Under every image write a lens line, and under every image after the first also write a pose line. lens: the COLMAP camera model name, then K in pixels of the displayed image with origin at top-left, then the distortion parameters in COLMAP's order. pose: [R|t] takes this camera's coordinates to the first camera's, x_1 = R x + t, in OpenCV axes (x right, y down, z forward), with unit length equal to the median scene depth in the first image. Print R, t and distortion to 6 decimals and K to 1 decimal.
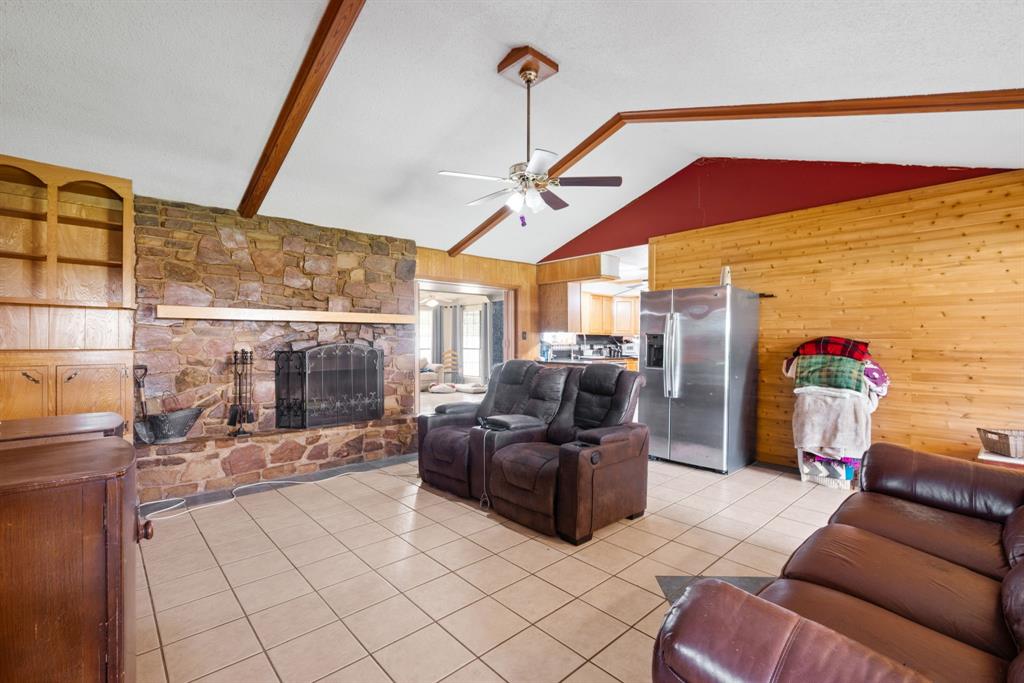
lens RADIAL K [[455.6, 0, 512.5], [0, 455.6, 342.3], [0, 0, 1]] dist [0.003139, -0.000682]
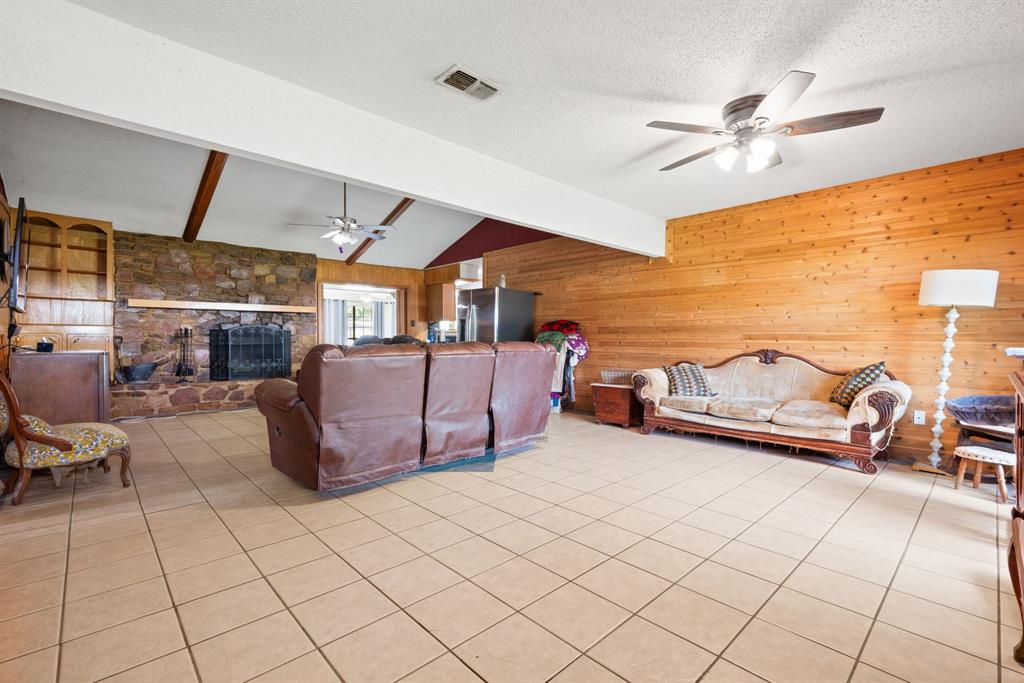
lens RADIAL K [[455.6, 0, 509.9], [0, 455.6, 342.4], [0, 0, 1]] dist [0.003139, -0.000682]
pose [[0.999933, 0.000294, 0.011554, 0.479720], [-0.000352, 0.999987, 0.005031, 0.055402], [-0.011553, -0.005034, 0.999921, -0.547869]]
